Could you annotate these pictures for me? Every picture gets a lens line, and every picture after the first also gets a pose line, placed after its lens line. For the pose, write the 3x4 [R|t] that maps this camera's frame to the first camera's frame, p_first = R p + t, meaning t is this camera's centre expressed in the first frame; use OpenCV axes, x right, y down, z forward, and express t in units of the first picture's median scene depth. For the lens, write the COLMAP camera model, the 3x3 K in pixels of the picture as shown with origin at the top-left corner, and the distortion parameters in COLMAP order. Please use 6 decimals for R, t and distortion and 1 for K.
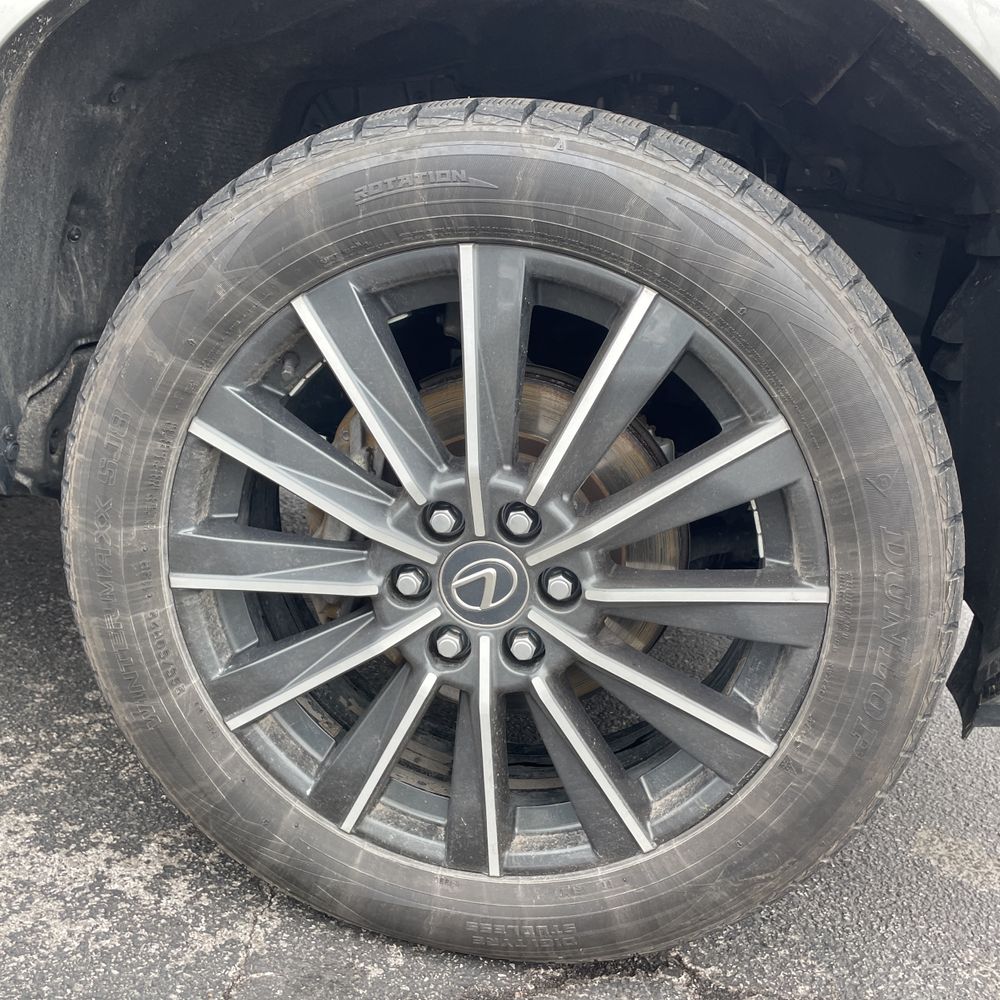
lens RADIAL K [[998.4, 0, 495.7], [0, 998.4, 501.3], [0, 0, 1]] dist [0.104942, -0.157526]
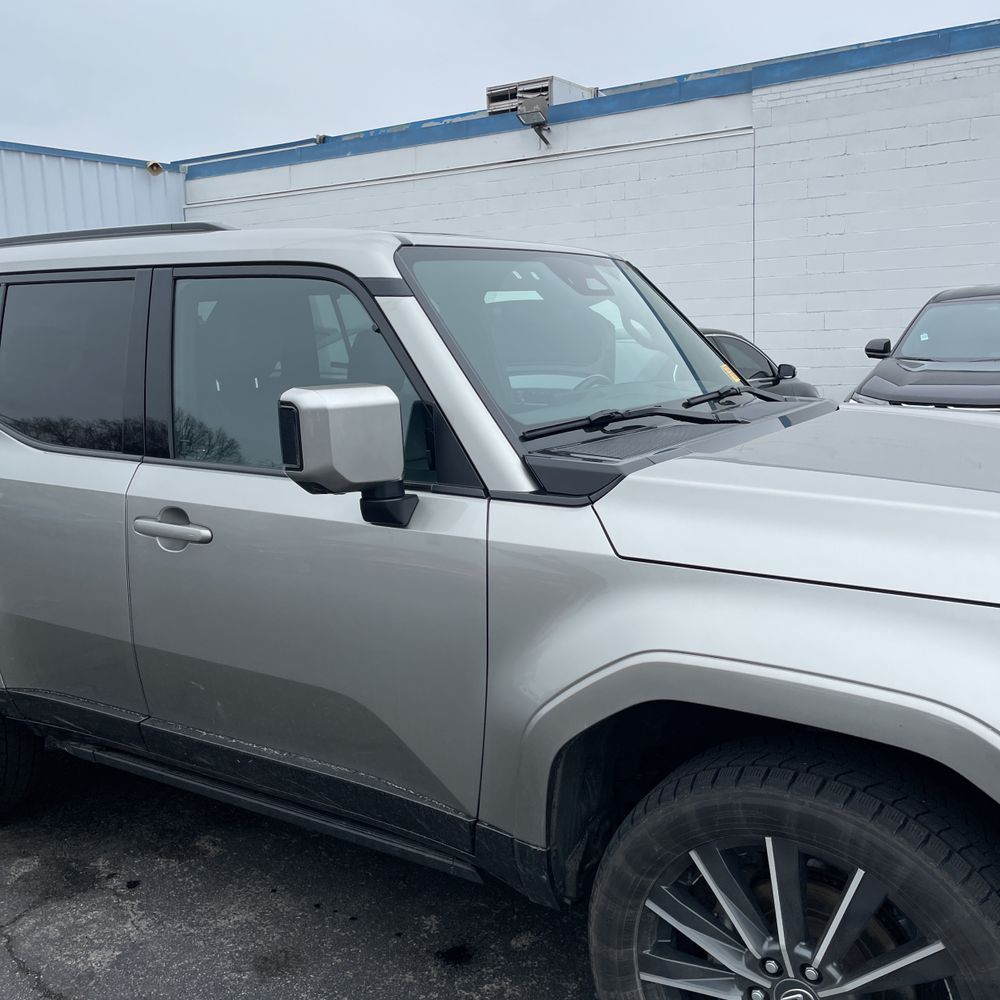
lens RADIAL K [[1009.2, 0, 505.2], [0, 1009.2, 487.0], [0, 0, 1]] dist [0.092681, -0.128537]
pose [[0.906037, -0.086720, -0.414217, 0.387175], [0.019977, 0.986453, -0.162825, -0.591393], [0.422726, 0.139251, 0.895495, -1.143781]]
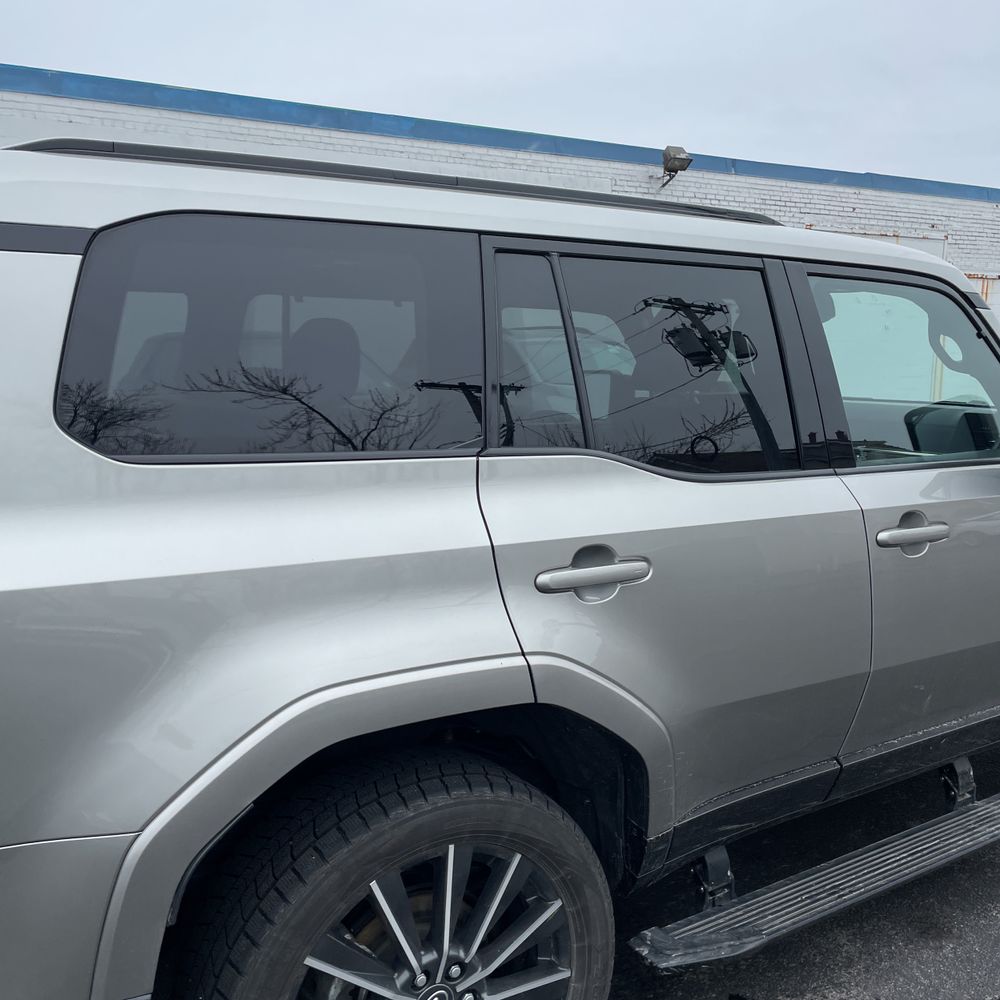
lens RADIAL K [[1012.1, 0, 495.6], [0, 1012.1, 511.4], [0, 0, 1]] dist [0.090379, -0.123997]
pose [[0.739714, -0.227681, 0.633233, -4.167690], [0.289452, 0.957173, 0.006030, -1.349520], [-0.607487, 0.178830, 0.773938, -0.462400]]
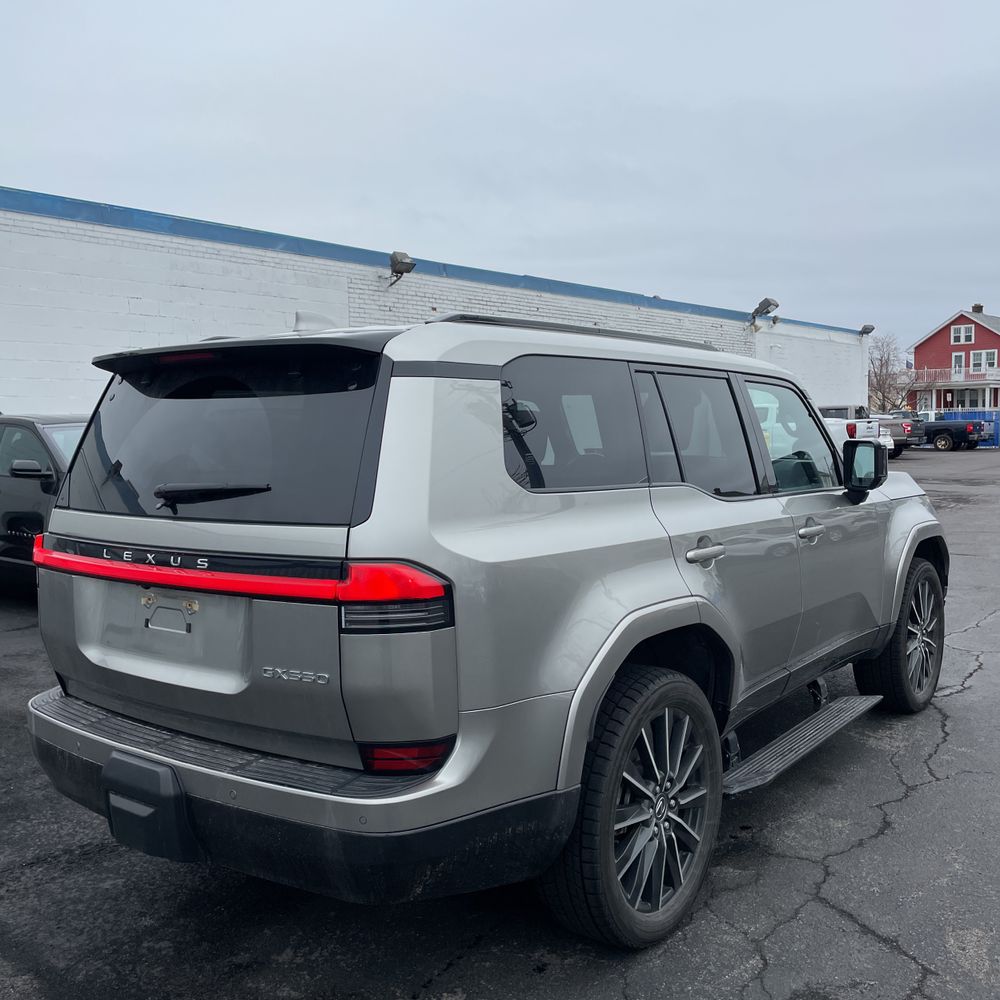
lens RADIAL K [[1009.2, 0, 505.2], [0, 1009.2, 487.0], [0, 0, 1]] dist [0.092681, -0.128537]
pose [[0.463839, -0.187125, 0.865932, -6.253062], [0.337164, 0.941170, 0.022781, -1.716903], [-0.819252, 0.281394, 0.499643, -0.240342]]
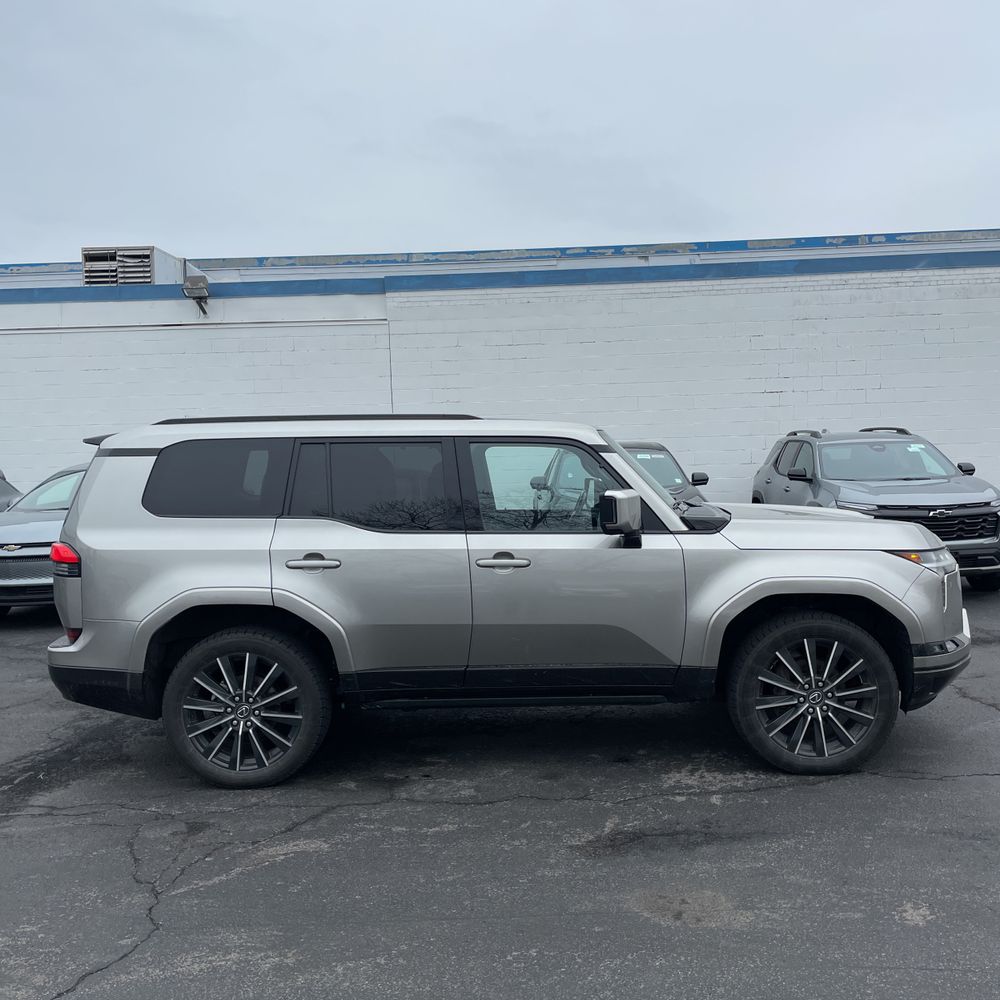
lens RADIAL K [[1011.6, 0, 511.7], [0, 1011.6, 501.0], [0, 0, 1]] dist [0.126746, -0.232012]
pose [[0.980284, -0.155287, 0.122188, -2.213548], [0.180160, 0.956388, -0.229923, 0.044927], [-0.081155, 0.247403, 0.965508, -4.656142]]
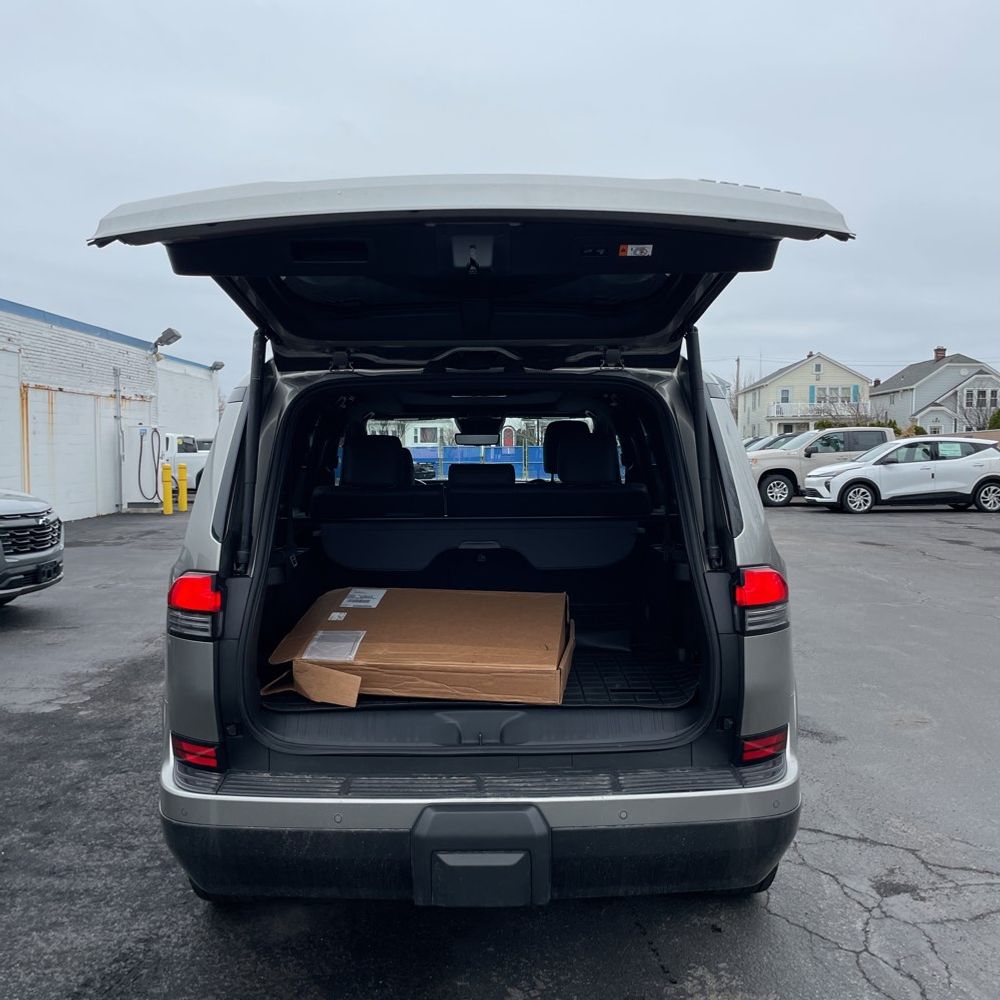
lens RADIAL K [[998.4, 0, 495.7], [0, 998.4, 501.3], [0, 0, 1]] dist [0.104942, -0.157526]
pose [[-0.167963, -0.175064, 0.970124, -6.788510], [0.281724, 0.934538, 0.217418, -2.617215], [-0.944680, 0.309826, -0.107648, 2.431616]]
